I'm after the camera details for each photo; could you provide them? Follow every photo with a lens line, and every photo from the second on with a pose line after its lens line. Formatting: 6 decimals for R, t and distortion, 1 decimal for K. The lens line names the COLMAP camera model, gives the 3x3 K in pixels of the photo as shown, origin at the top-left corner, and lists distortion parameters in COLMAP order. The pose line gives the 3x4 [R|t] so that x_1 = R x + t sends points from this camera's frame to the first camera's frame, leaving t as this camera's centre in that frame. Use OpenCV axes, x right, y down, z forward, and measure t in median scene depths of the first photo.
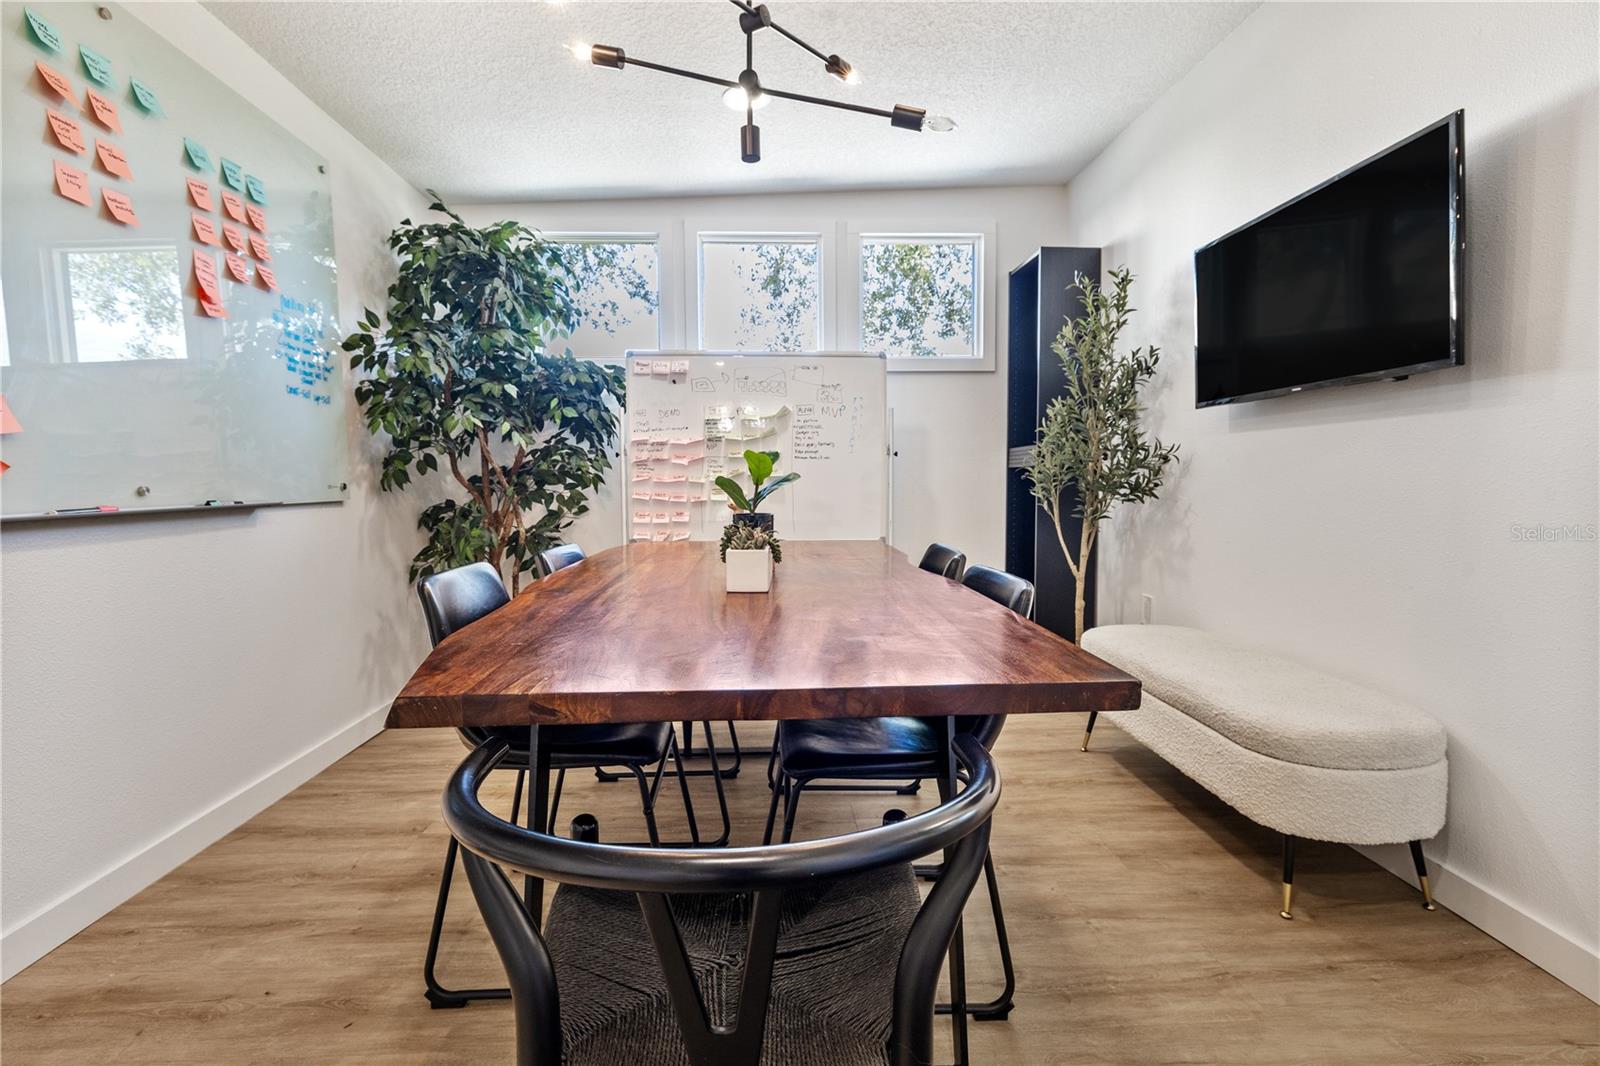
lens RADIAL K [[723.2, 0, 798.8], [0, 723.2, 524.1], [0, 0, 1]] dist [-0.005503, -0.000618]
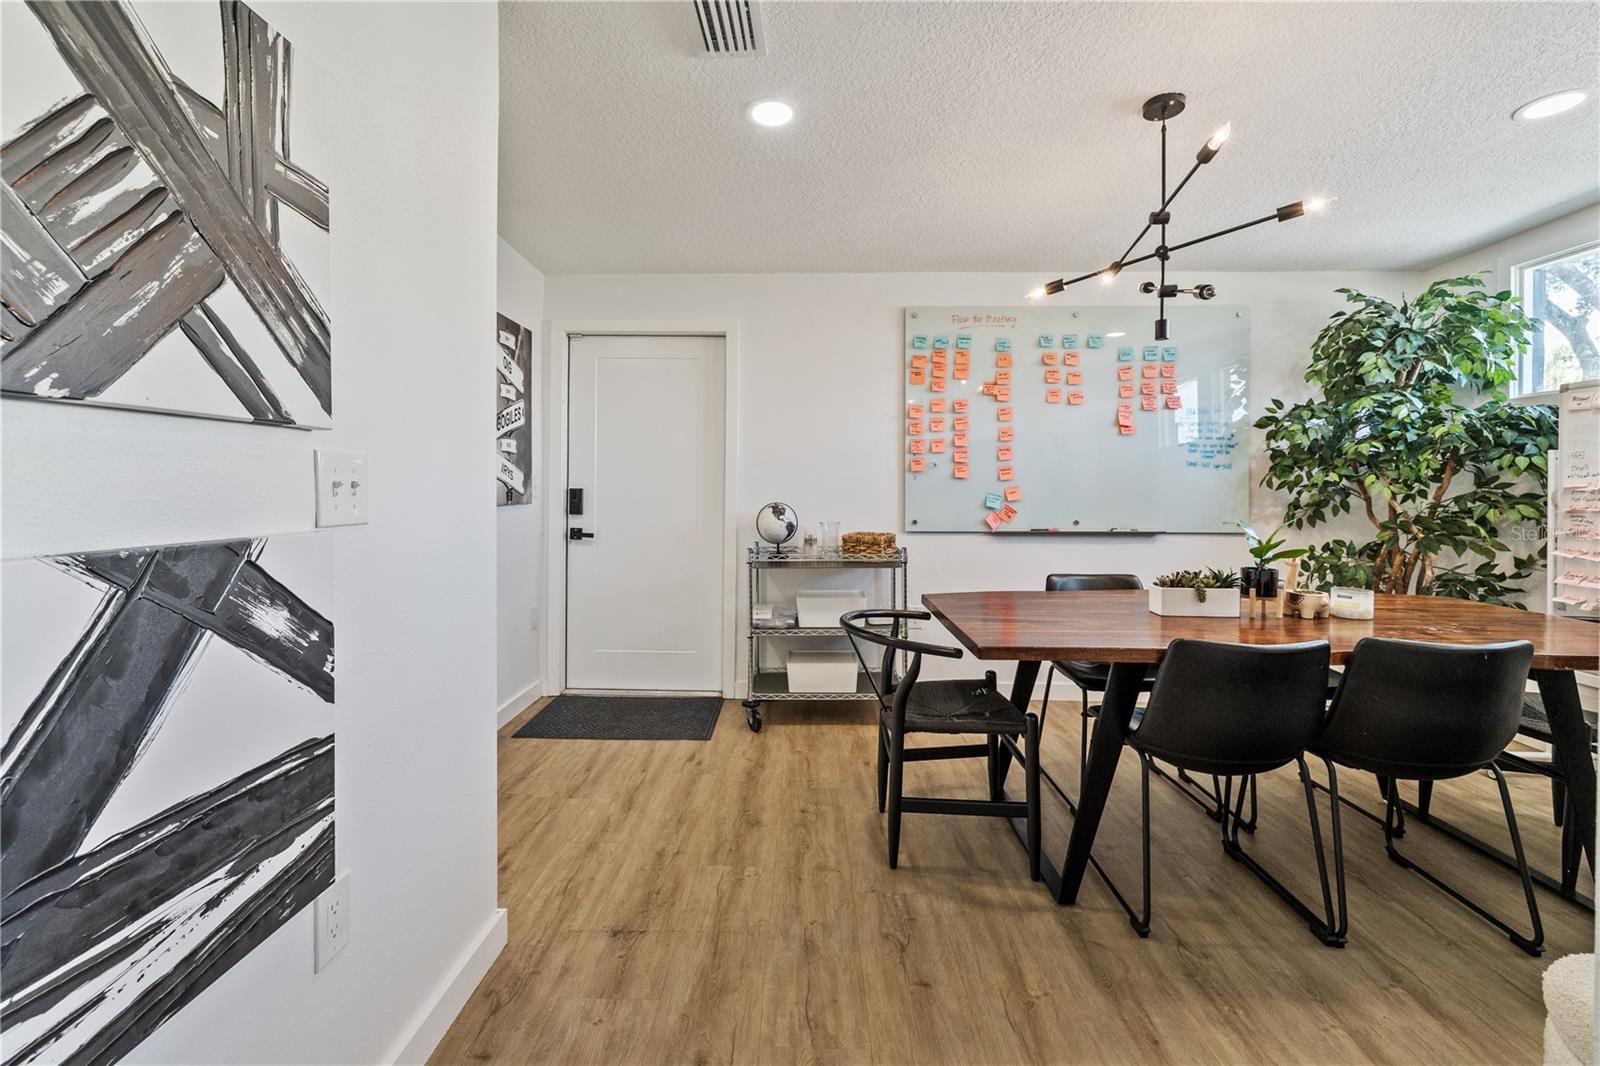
lens RADIAL K [[686.4, 0, 785.4], [0, 686.4, 495.6], [0, 0, 1]] dist [0.000173, 0.000796]
pose [[-0.082299, 0.021704, -0.996371, 0.733815], [-0.067699, 0.997332, 0.027317, -0.073252], [0.994306, 0.069702, -0.080610, 0.162541]]
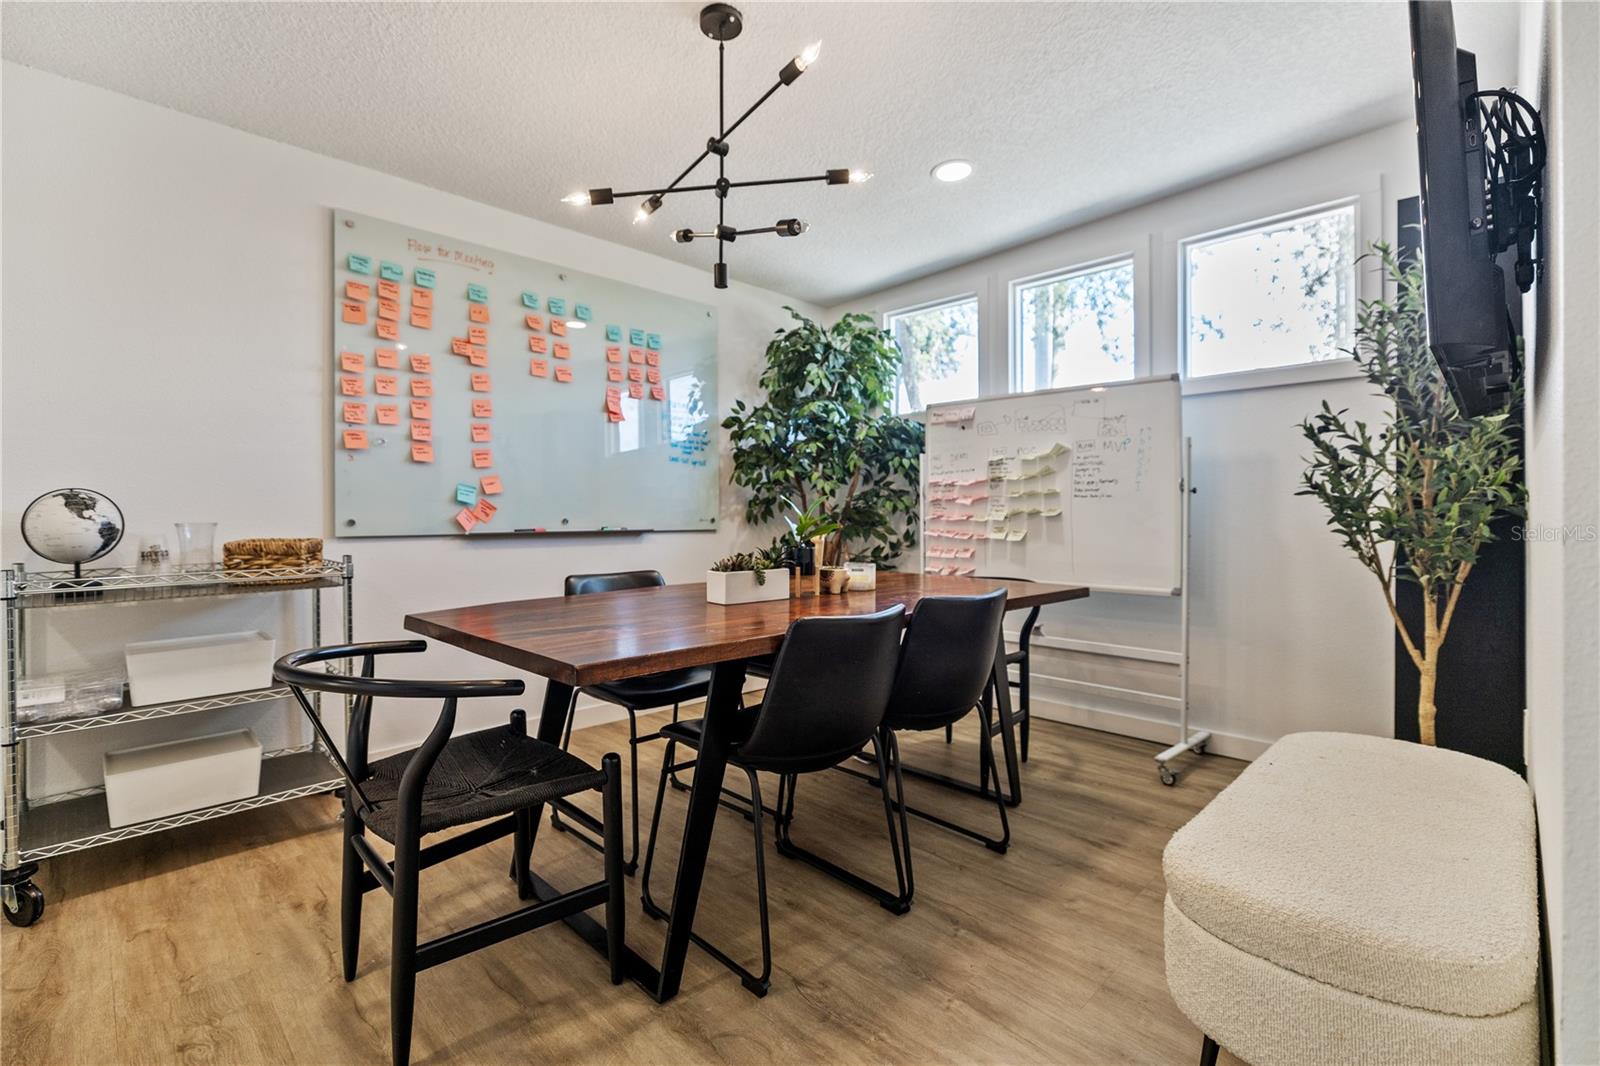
lens RADIAL K [[723.2, 0, 785.5], [0, 723.2, 512.3], [0, 0, 1]] dist [-0.005503, -0.000618]
pose [[0.664270, 0.006353, -0.747465, 0.509951], [-0.054903, 0.997678, -0.040312, -0.014208], [0.745473, 0.067816, 0.663076, 0.105458]]
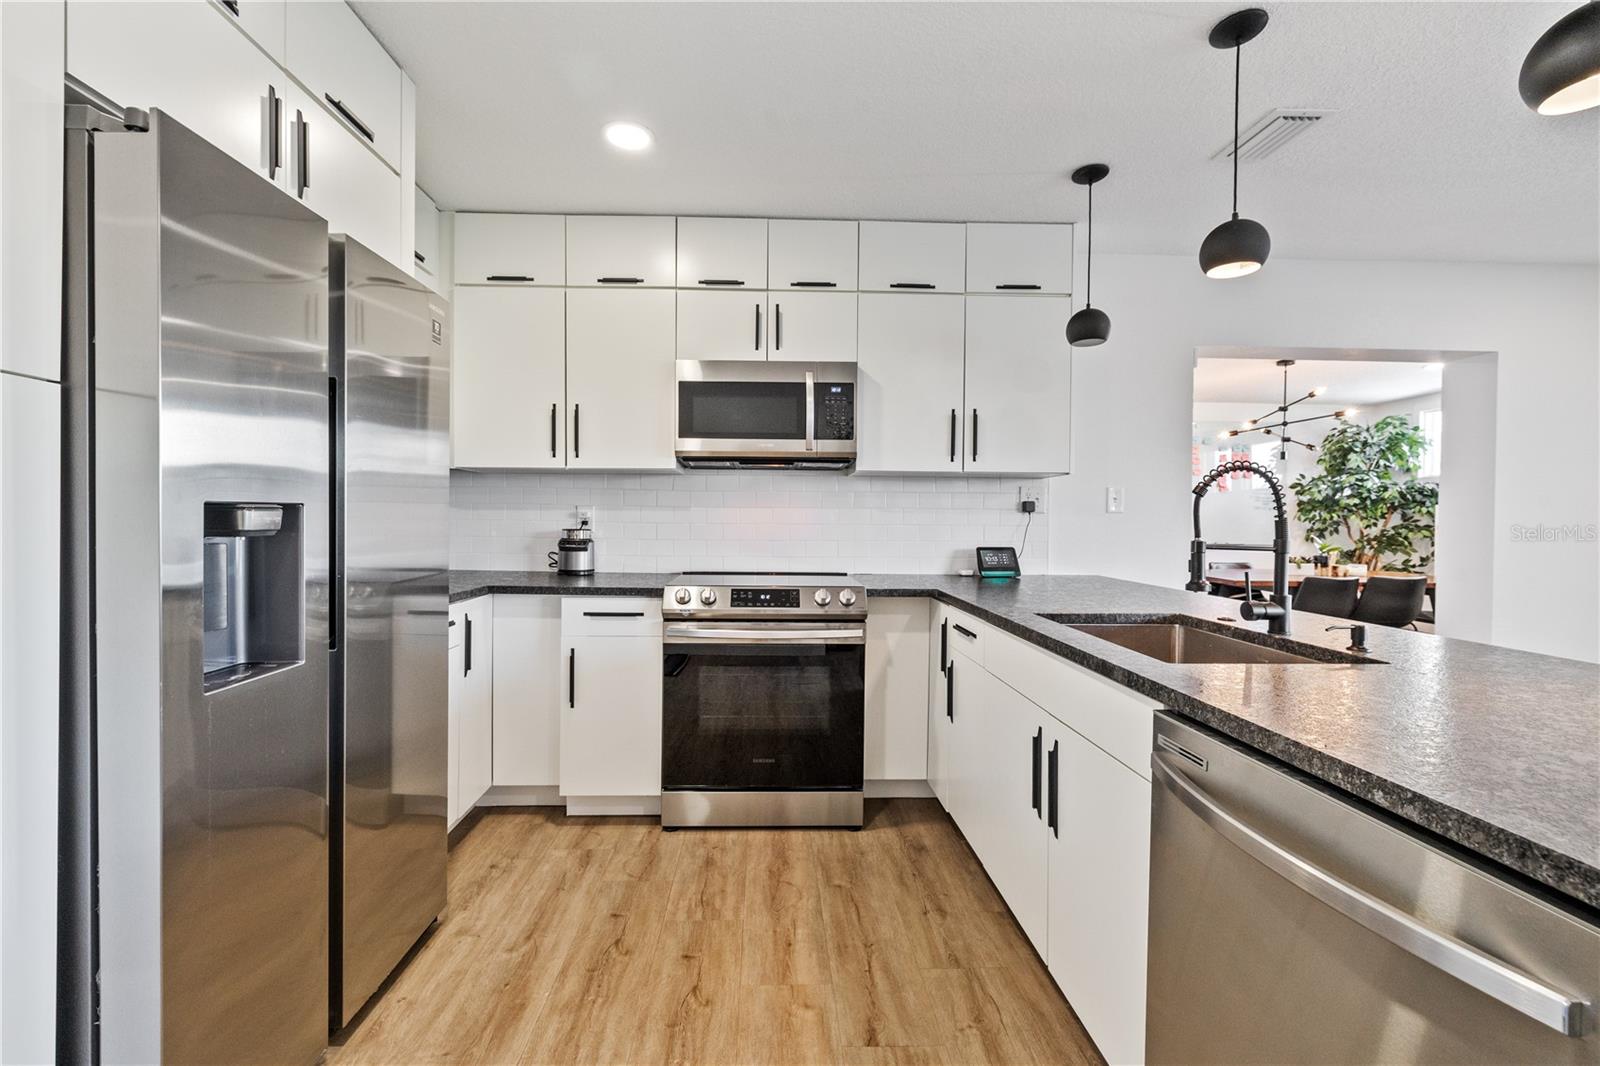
lens RADIAL K [[677.3, 0, 790.3], [0, 677.3, 523.7], [0, 0, 1]] dist [0.003850, 0.000229]
pose [[-0.012990, 0.025128, -0.999600, 1.715961], [-0.076954, 0.996694, 0.026055, -0.032024], [0.996950, 0.077262, -0.011013, -0.728756]]
